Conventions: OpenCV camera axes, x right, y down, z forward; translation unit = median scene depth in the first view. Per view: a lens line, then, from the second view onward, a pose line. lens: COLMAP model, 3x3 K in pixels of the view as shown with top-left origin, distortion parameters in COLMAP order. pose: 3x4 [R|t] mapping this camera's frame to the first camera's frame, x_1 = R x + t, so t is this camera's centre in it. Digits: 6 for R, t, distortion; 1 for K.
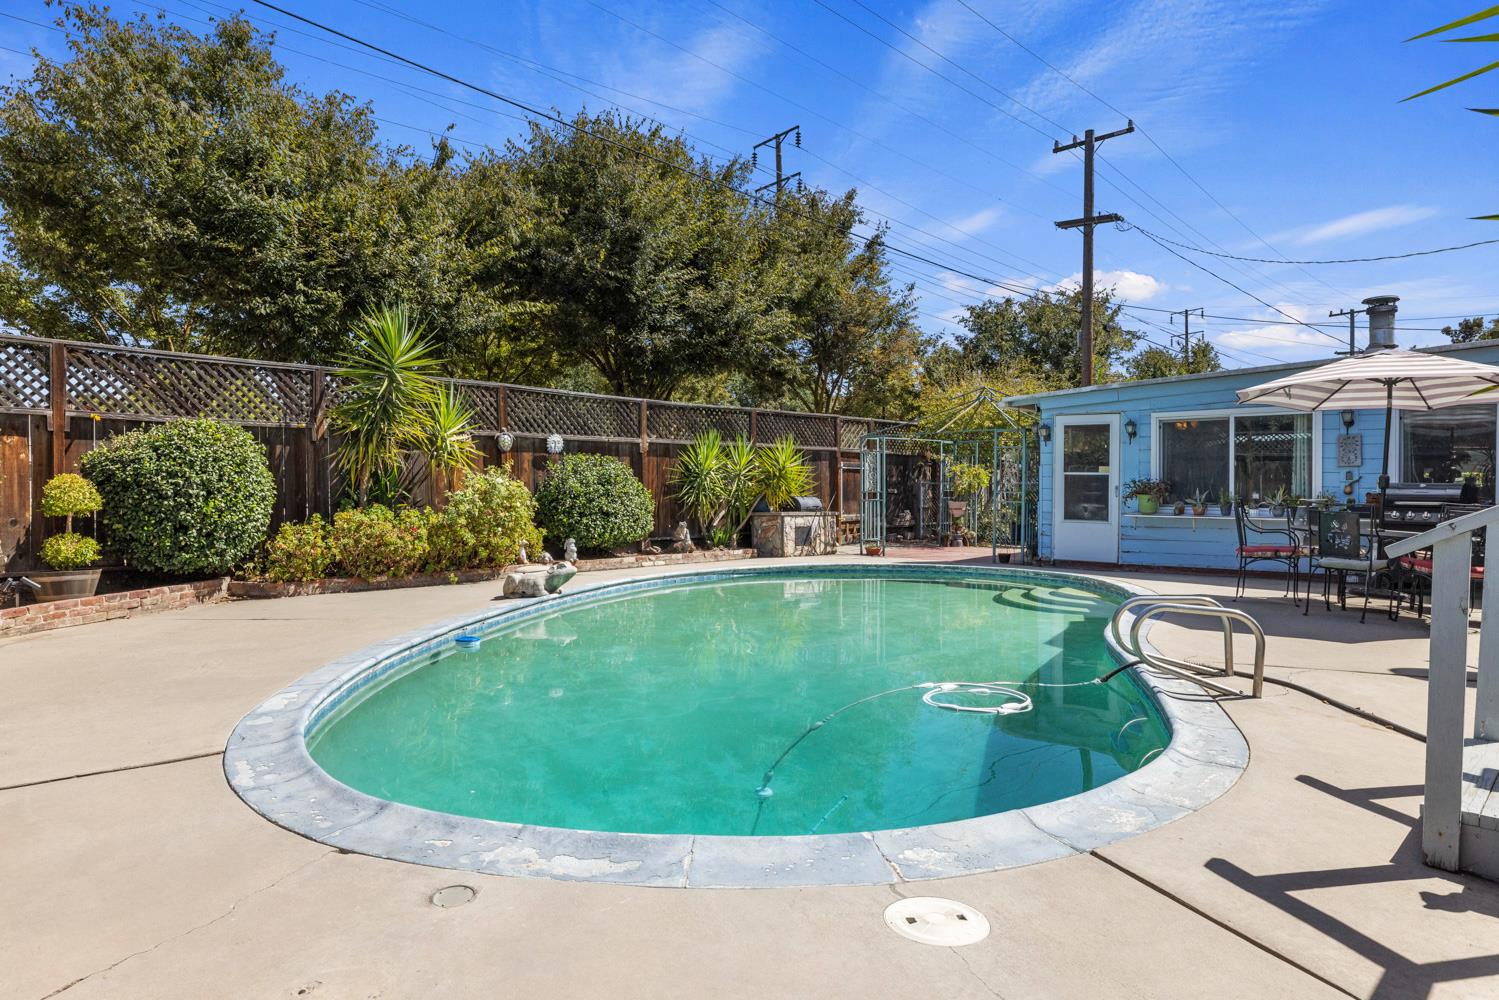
lens RADIAL K [[927.8, 0, 748.7], [0, 927.8, 503.2], [0, 0, 1]] dist [-0.003392, -0.000479]
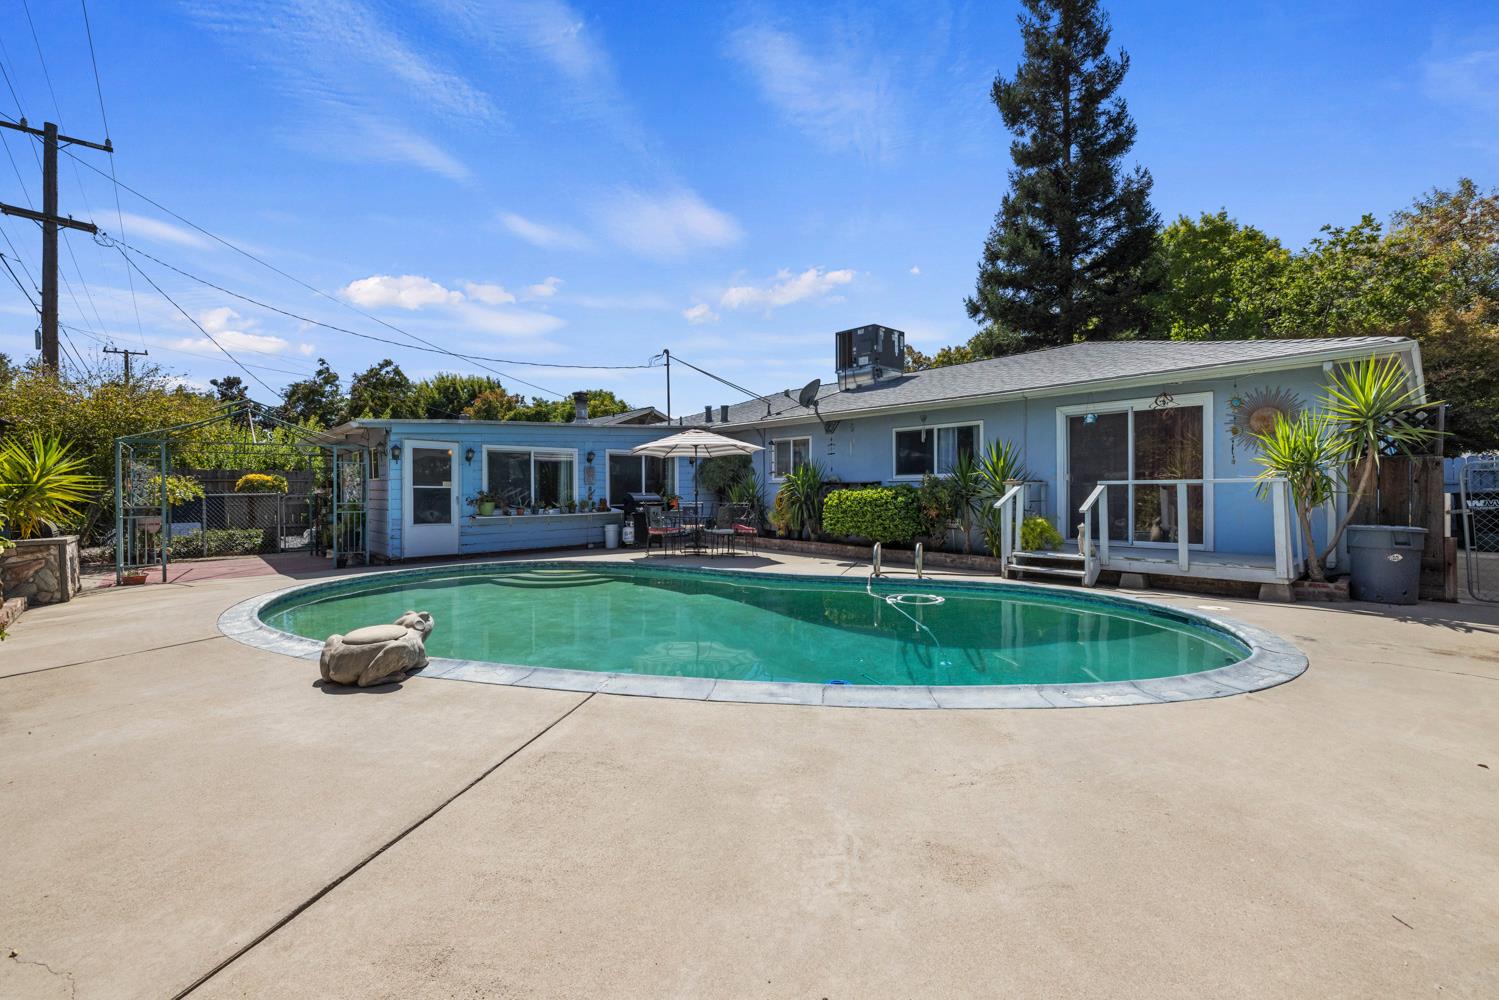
lens RADIAL K [[634.2, 0, 744.0], [0, 634.2, 501.3], [0, 0, 1]] dist [-0.009775, -0.000649]
pose [[0.068223, -0.019723, 0.997475, -0.354572], [0.024639, 0.999533, 0.018079, -0.013050], [-0.997366, 0.023344, 0.068677, 0.382951]]
